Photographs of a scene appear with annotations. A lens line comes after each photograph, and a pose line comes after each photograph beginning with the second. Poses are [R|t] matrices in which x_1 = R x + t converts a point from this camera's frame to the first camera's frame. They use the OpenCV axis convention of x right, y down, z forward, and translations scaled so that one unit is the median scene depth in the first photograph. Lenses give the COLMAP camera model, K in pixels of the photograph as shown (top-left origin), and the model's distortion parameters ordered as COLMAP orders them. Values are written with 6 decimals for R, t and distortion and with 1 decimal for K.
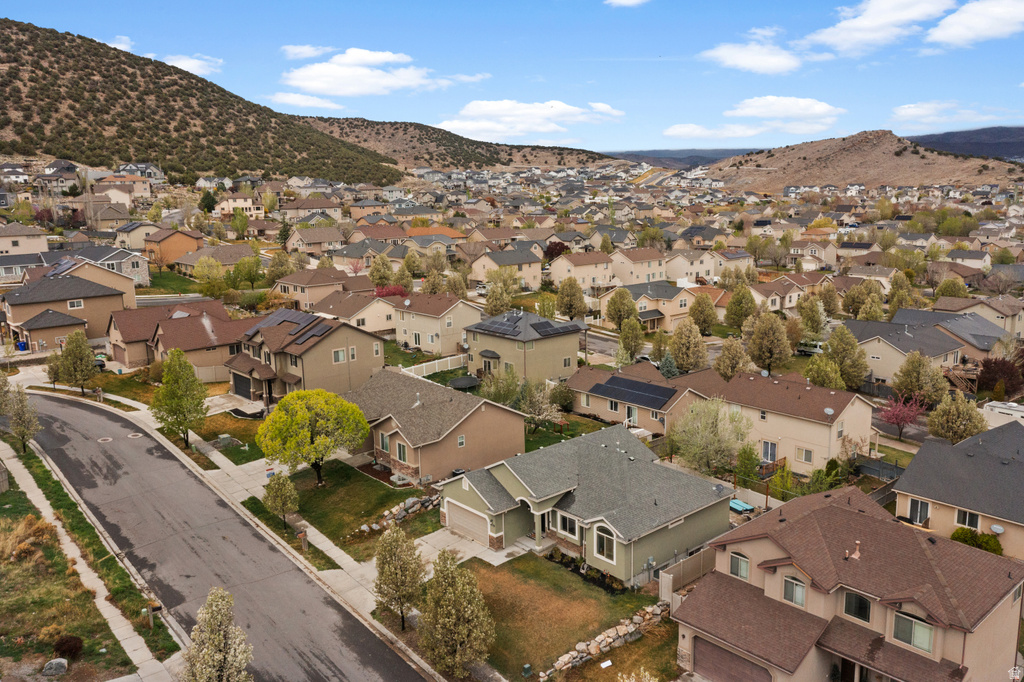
lens RADIAL K [[815.5, 0, 513.1], [0, 815.5, 336.7], [0, 0, 1]] dist [0.001915, 0.007103]
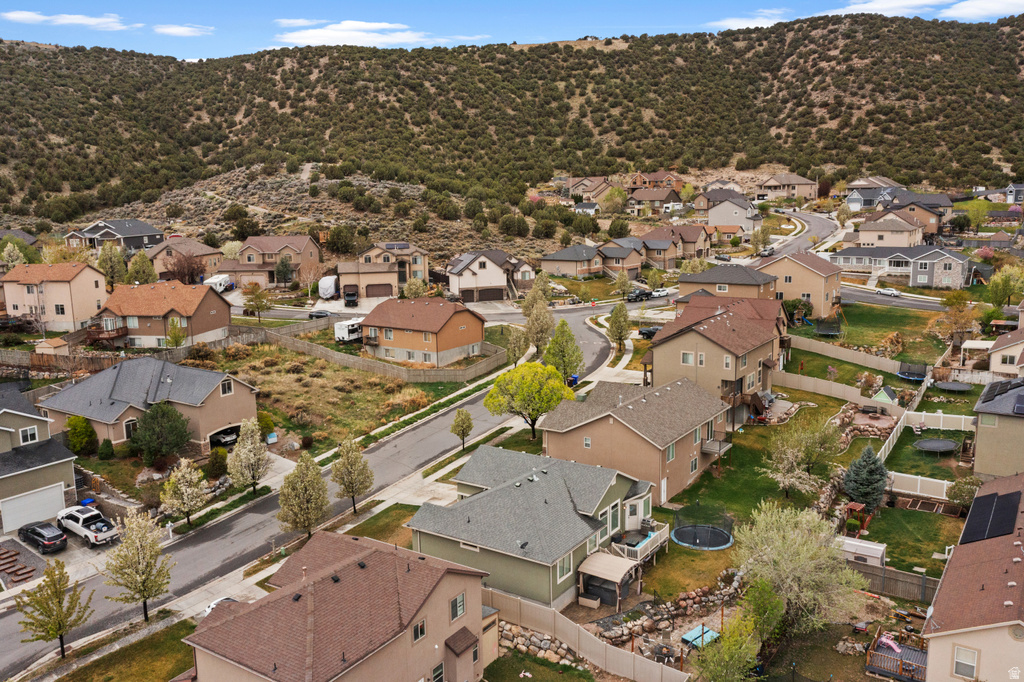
lens RADIAL K [[815.5, 0, 513.1], [0, 815.5, 336.7], [0, 0, 1]] dist [0.001915, 0.007103]
pose [[0.256260, 0.181367, -0.949440, 0.126886], [-0.168244, 0.975615, 0.140957, -0.019993], [0.951853, 0.123616, 0.280525, 0.083130]]
